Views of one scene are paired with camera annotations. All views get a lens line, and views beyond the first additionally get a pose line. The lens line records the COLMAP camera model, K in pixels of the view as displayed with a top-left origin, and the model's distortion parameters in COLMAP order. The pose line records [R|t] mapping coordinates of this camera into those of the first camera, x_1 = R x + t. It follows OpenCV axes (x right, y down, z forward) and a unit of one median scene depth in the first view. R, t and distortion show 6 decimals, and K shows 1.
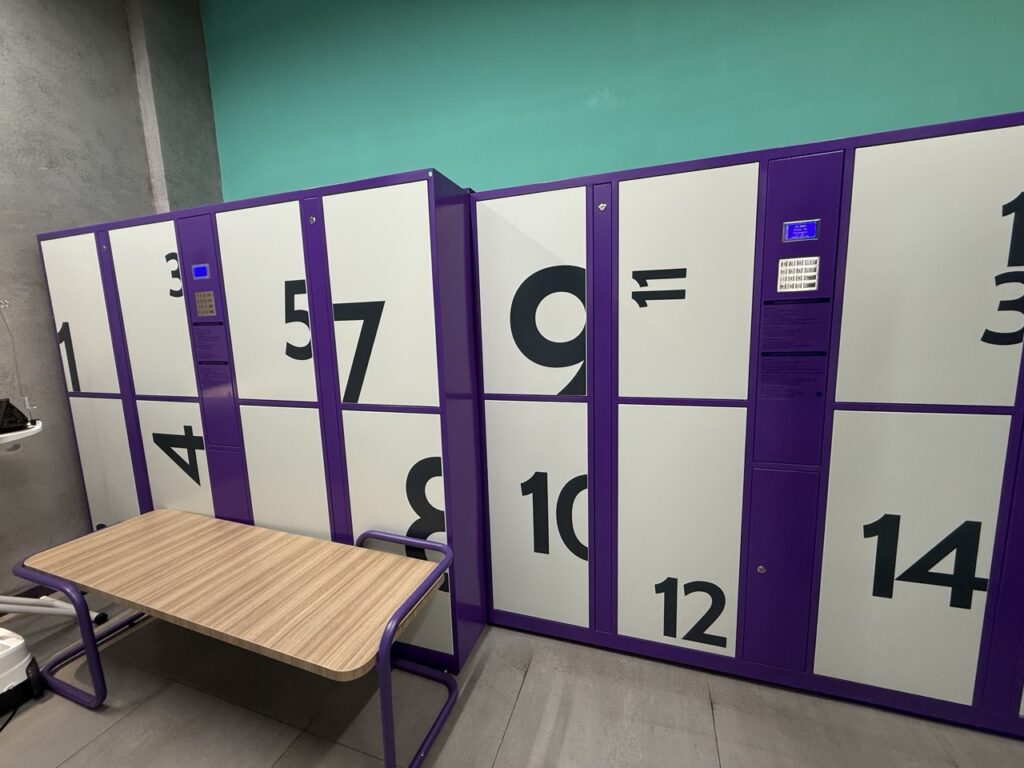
lens RADIAL K [[409.8, 0, 513.9], [0, 409.8, 382.5], [0, 0, 1]] dist [-0.000828, 0.000237]
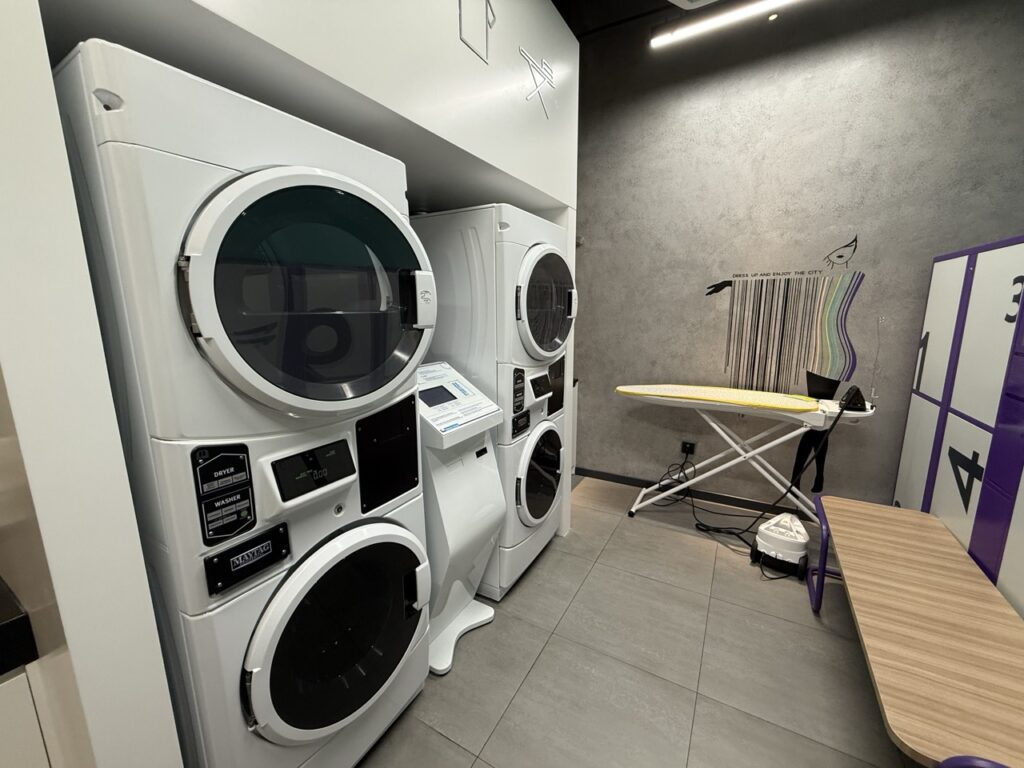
lens RADIAL K [[409.8, 0, 510.2], [0, 409.8, 384.9], [0, 0, 1]] dist [-0.000828, 0.000237]
pose [[-0.188375, 0.210517, -0.959269, 0.329166], [-0.120799, 0.964372, 0.235359, -0.151149], [0.974640, 0.160215, -0.156233, 0.045469]]
